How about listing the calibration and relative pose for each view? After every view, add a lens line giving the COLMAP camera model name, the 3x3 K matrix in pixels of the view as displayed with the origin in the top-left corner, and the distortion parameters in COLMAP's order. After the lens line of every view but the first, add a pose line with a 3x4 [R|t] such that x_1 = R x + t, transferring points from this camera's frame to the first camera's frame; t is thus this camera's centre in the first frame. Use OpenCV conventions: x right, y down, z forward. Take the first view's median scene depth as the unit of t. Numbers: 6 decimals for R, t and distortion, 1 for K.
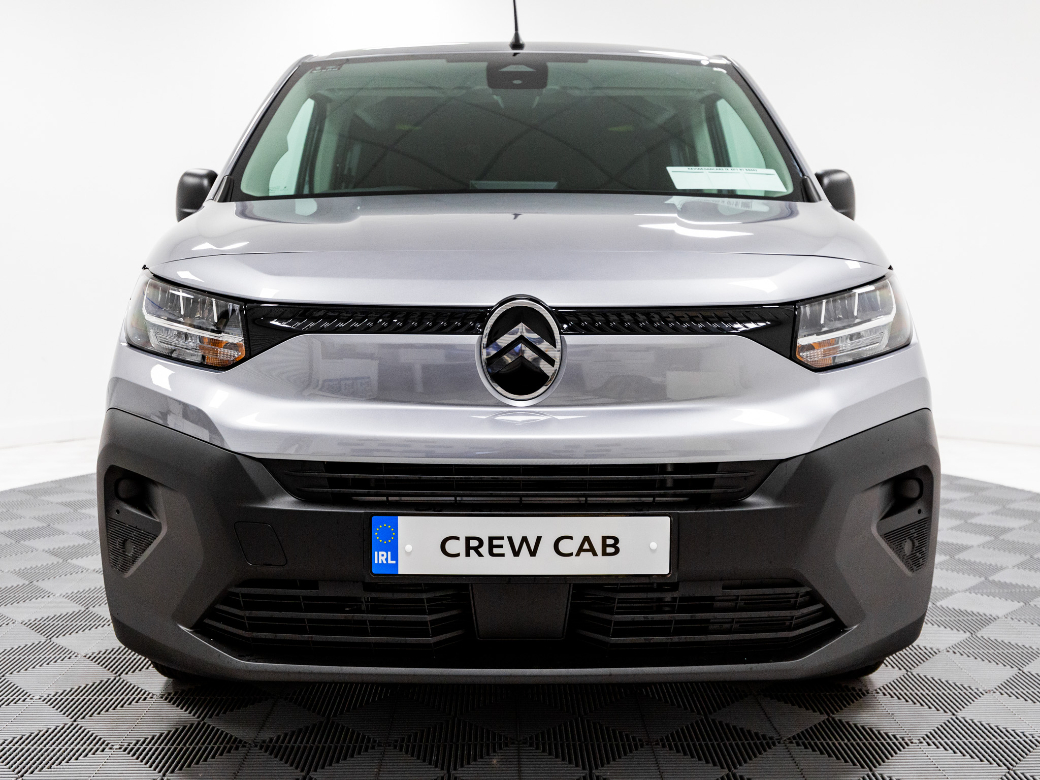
lens RADIAL K [[1090.3, 0, 520.0], [0, 1090.3, 390.0], [0, 0, 1]] dist [0.000845, 0.003179]
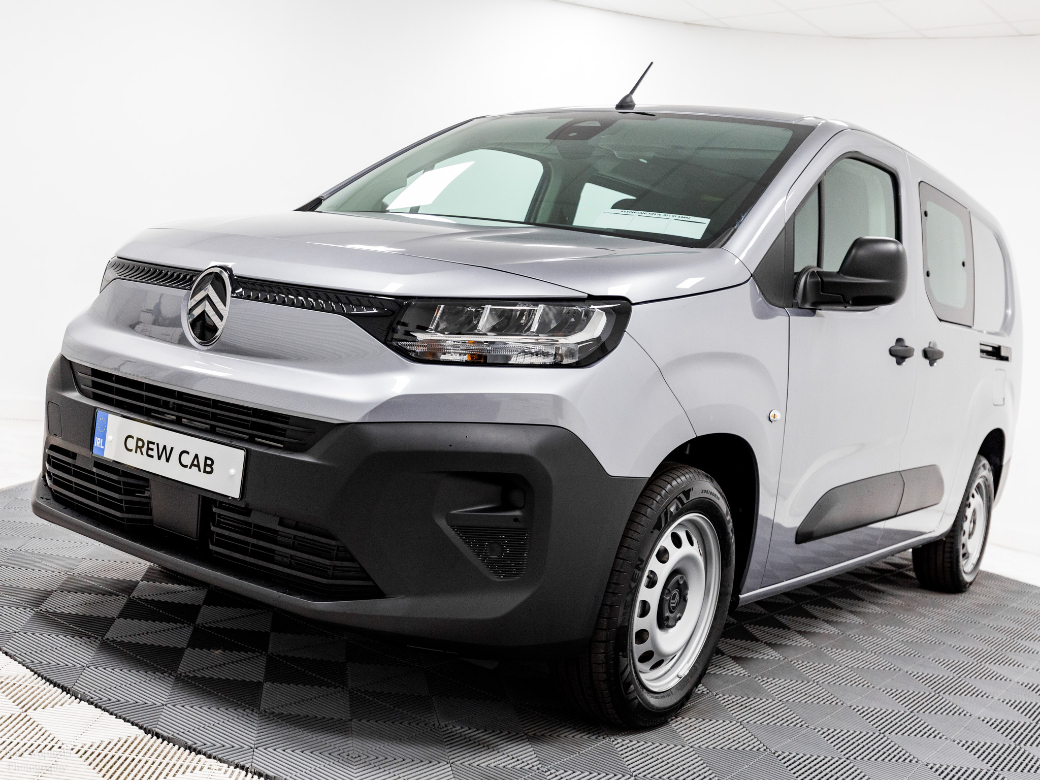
lens RADIAL K [[1090.3, 0, 520.0], [0, 1090.3, 390.0], [0, 0, 1]] dist [0.000845, 0.003179]
pose [[0.819432, 0.154795, -0.551878, 1.036652], [-0.201398, 0.979206, -0.024382, 0.018310], [0.536628, 0.131127, 0.833568, 0.149561]]
